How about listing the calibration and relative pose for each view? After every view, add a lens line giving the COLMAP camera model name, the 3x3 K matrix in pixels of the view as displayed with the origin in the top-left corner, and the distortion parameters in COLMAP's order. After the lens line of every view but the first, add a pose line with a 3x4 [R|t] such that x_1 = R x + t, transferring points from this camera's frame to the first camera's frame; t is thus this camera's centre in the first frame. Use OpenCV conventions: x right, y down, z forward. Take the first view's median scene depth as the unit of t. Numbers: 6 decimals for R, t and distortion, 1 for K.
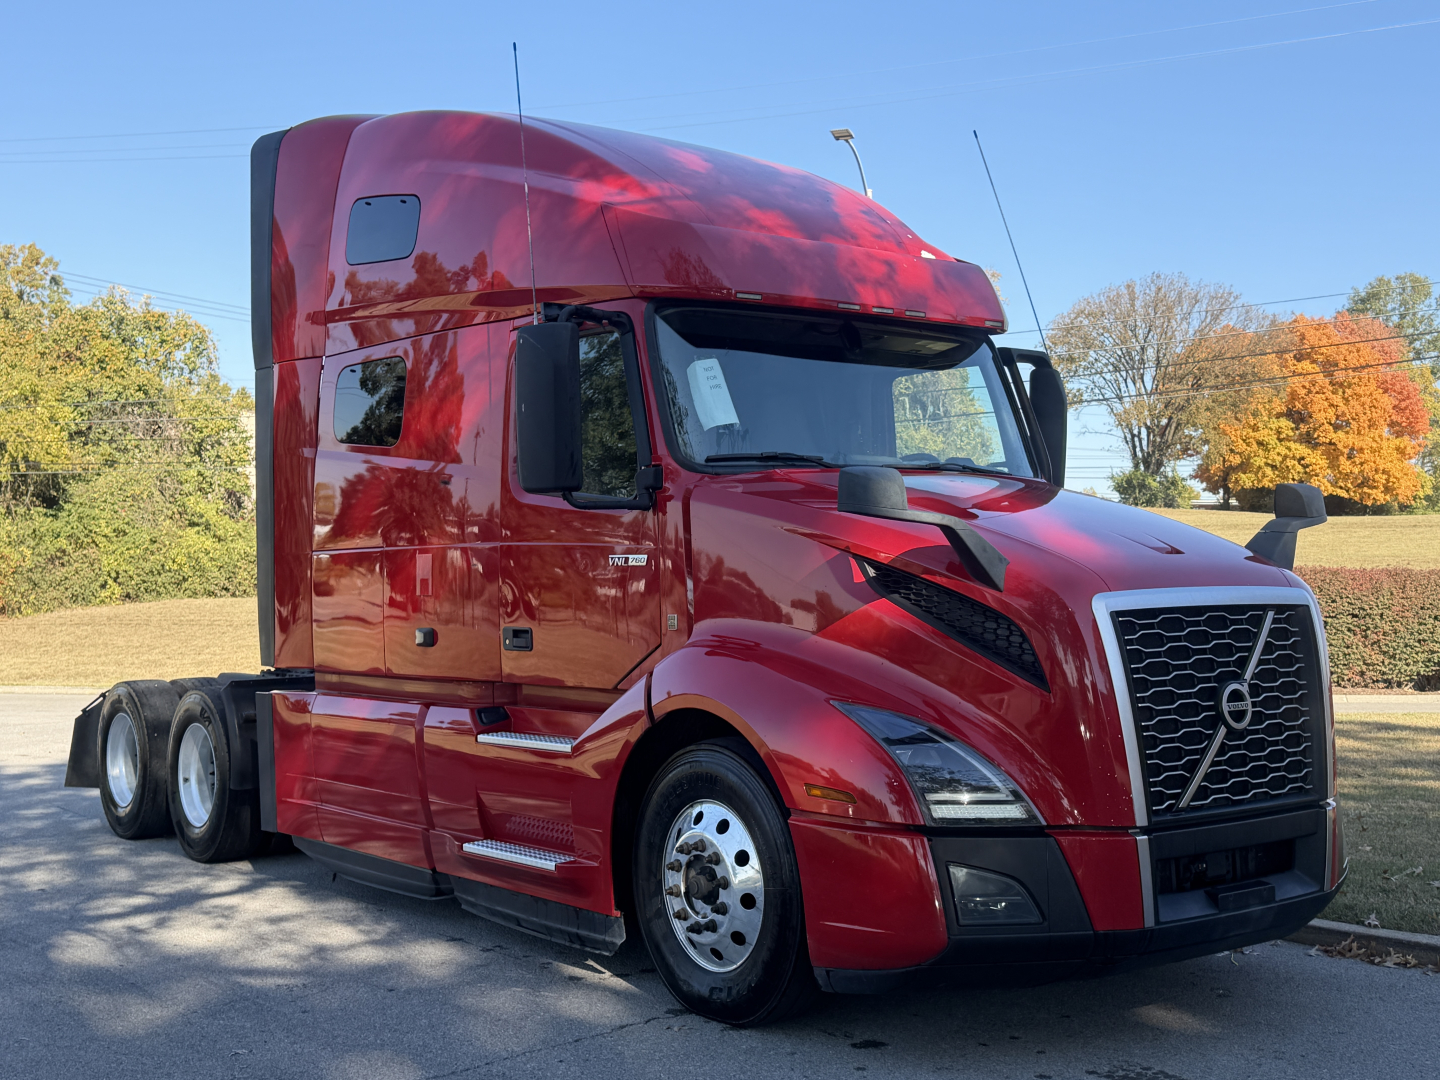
lens RADIAL K [[1722.6, 0, 720.0], [0, 1722.6, 540.0], [0, 0, 1]] dist [0.065286, 0.021696]
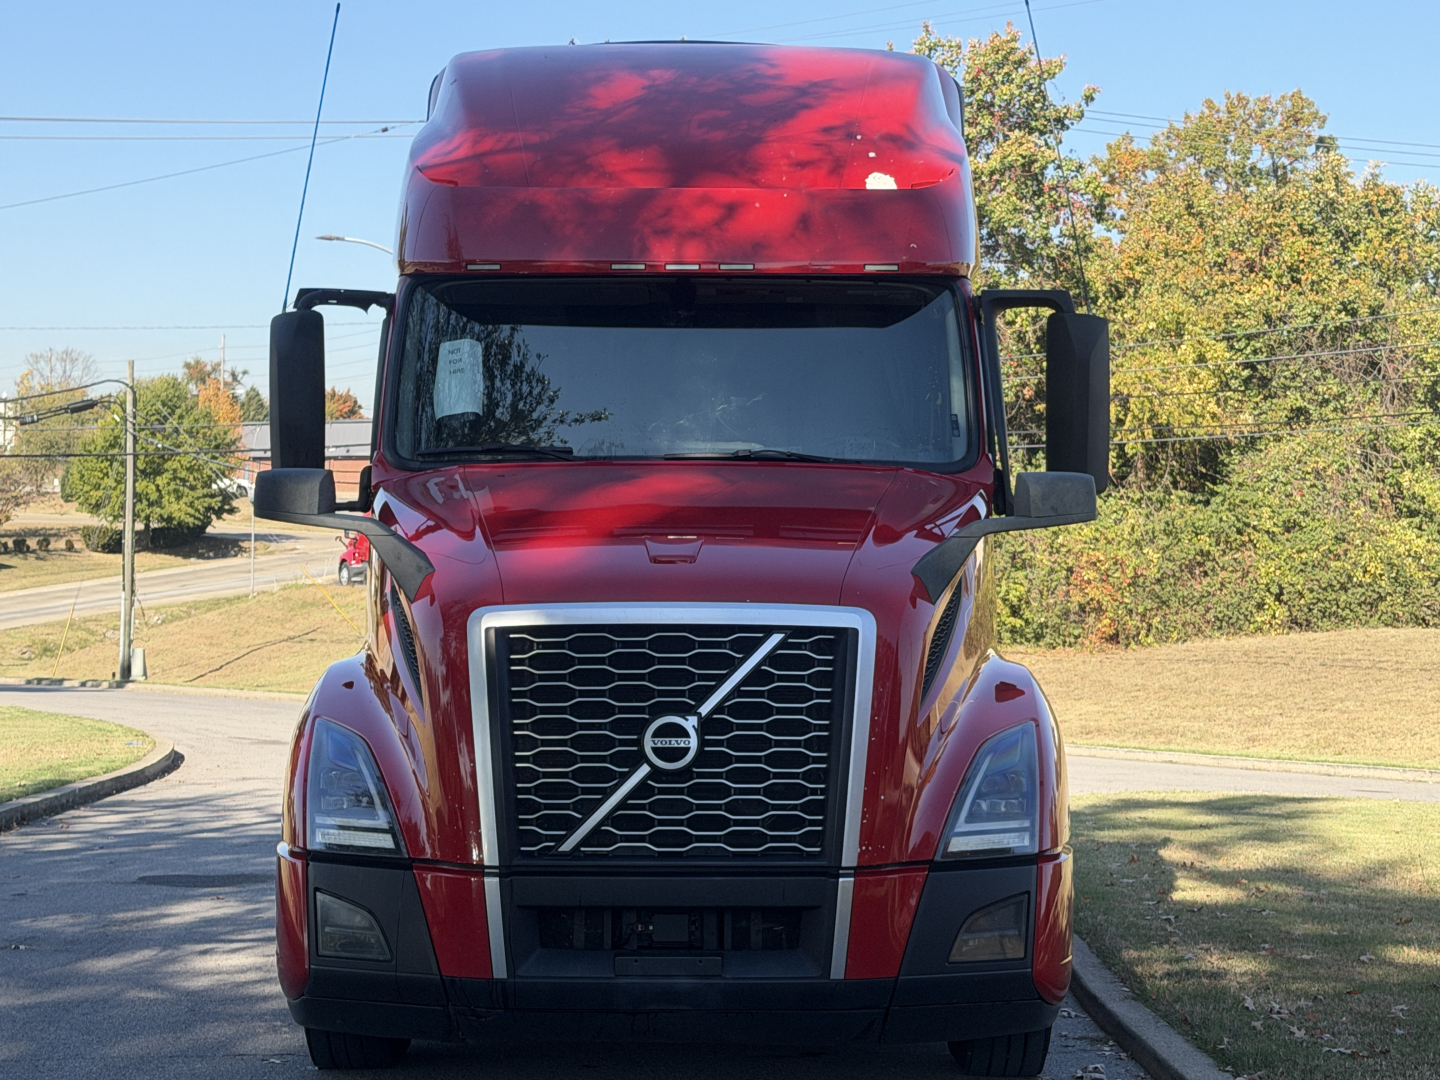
lens RADIAL K [[2854.7, 0, 716.2], [0, 2854.7, 600.5], [0, 0, 1]] dist [0.081702, 0.164966]
pose [[0.794978, 0.013367, -0.606491, 0.153181], [0.000294, 0.999749, 0.022418, -0.000706], [0.606639, -0.018000, 0.794774, -0.012994]]
